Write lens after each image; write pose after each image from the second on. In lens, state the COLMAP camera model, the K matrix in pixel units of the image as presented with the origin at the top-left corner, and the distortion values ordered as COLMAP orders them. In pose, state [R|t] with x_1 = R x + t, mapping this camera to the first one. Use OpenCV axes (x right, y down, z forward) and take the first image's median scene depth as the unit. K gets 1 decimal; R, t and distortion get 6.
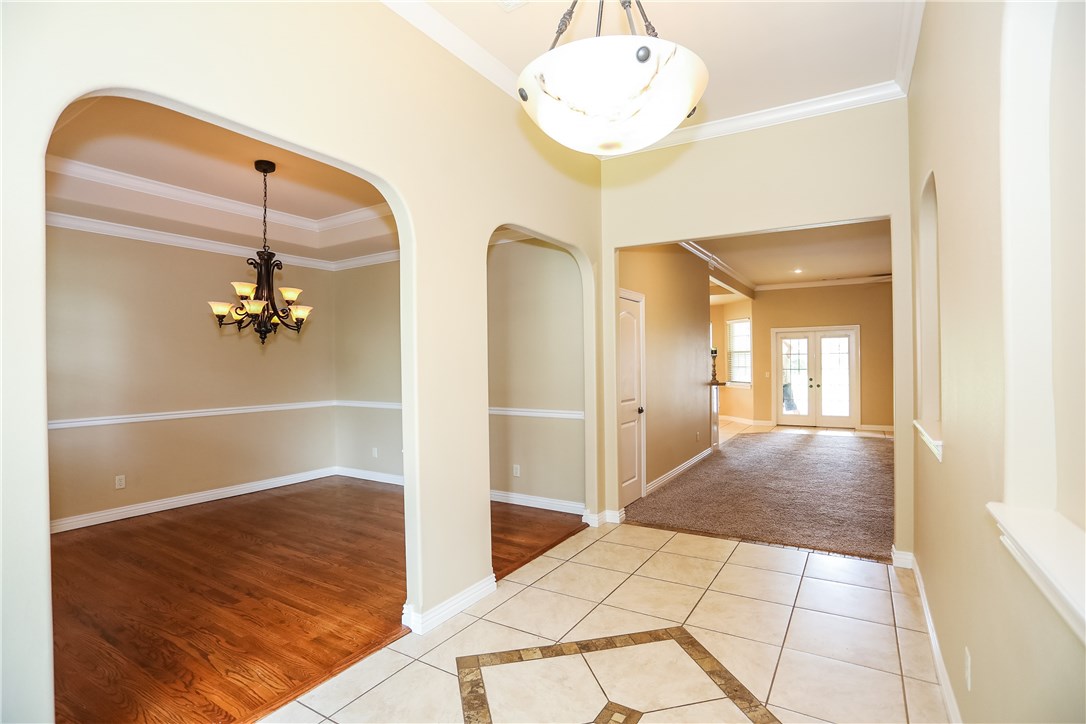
lens RADIAL K [[528.6, 0, 543.0], [0, 528.6, 362.0], [0, 0, 1]] dist [-0.075308, 0.031179]
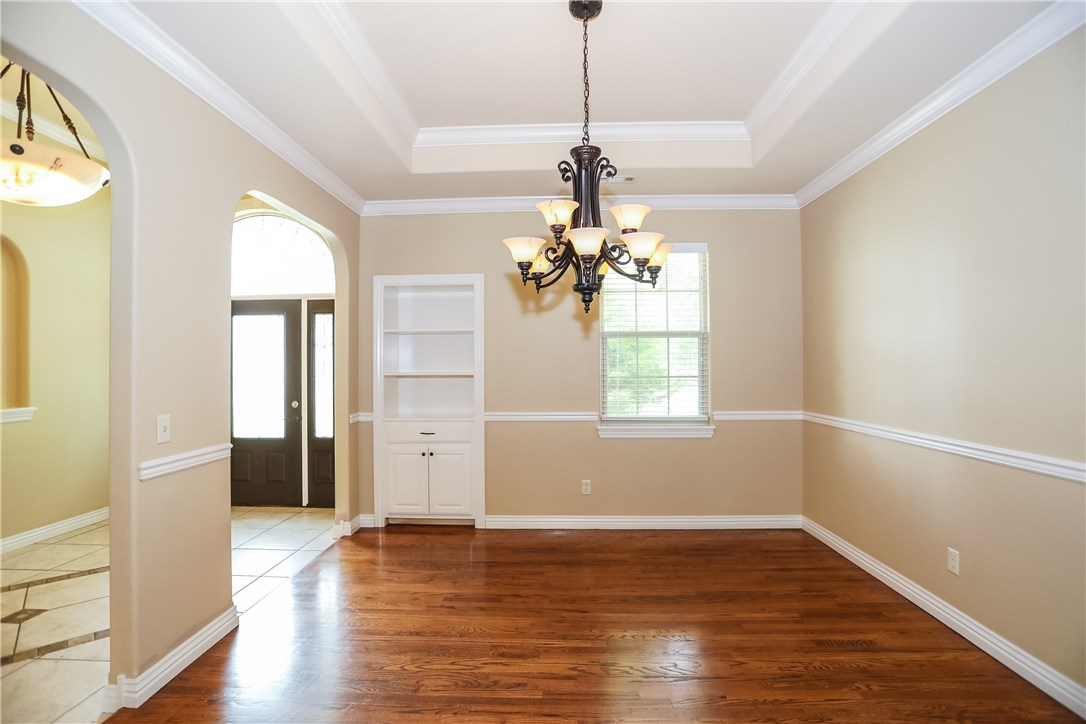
lens RADIAL K [[528.6, 0, 543.0], [0, 528.6, 362.0], [0, 0, 1]] dist [-0.075308, 0.031179]
pose [[-0.871720, 0.012134, -0.489855, -0.235389], [0.015423, 0.999877, -0.002677, 0.021906], [0.489762, -0.009889, -0.871800, 1.626363]]
